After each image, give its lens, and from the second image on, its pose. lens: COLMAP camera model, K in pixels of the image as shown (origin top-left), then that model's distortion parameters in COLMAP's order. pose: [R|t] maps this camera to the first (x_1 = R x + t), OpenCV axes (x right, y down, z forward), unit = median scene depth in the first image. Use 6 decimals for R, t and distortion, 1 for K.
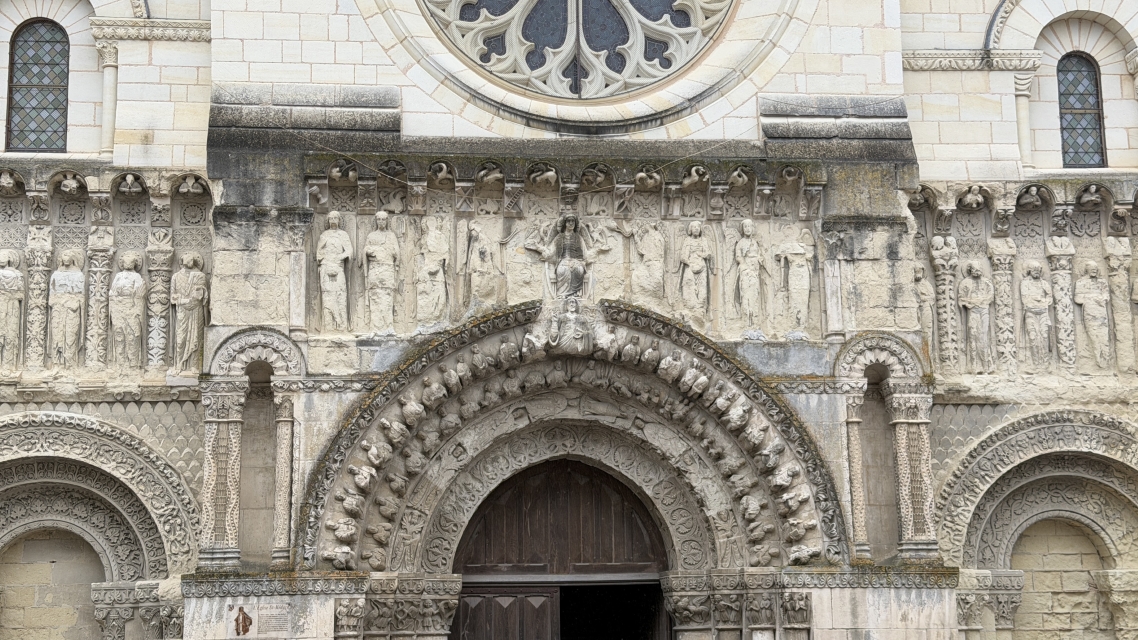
lens RADIAL K [[1571.4, 0, 568.0], [0, 1571.4, 332.4], [0, 0, 1]] dist [0.159615, -0.215969]
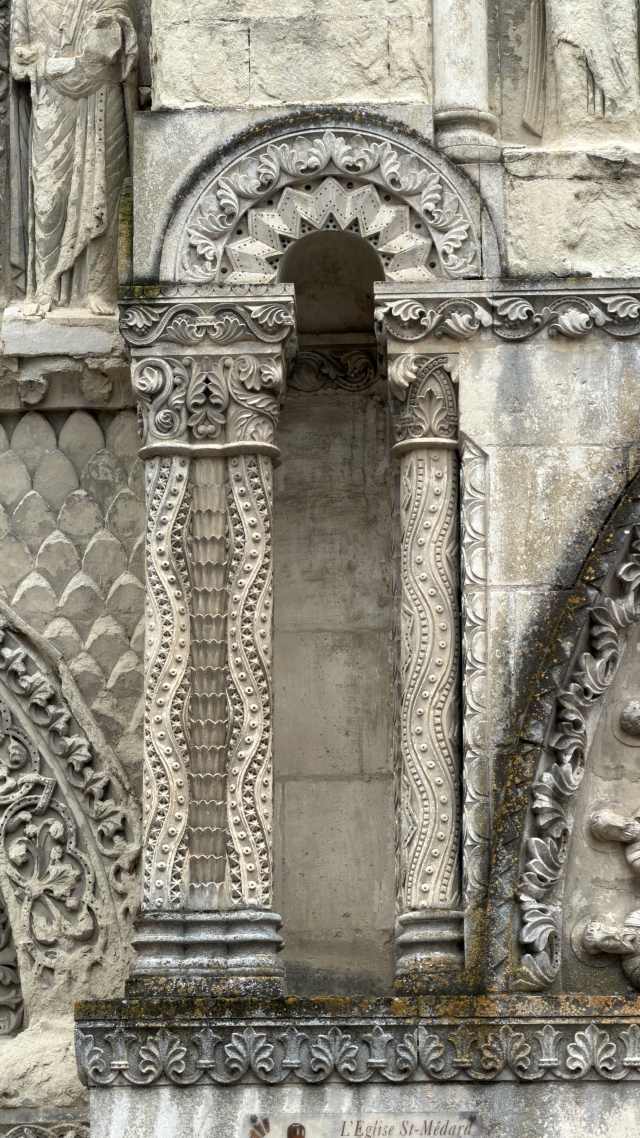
lens RADIAL K [[3431.3, 0, 320.0], [0, 3431.3, 569.0], [0, 0, 1]] dist [0.220540, -0.251003]
pose [[0.989015, -0.020201, -0.146430, -0.107545], [0.016996, 0.999589, -0.023106, 0.086918], [0.146836, 0.020363, 0.988951, 0.398671]]
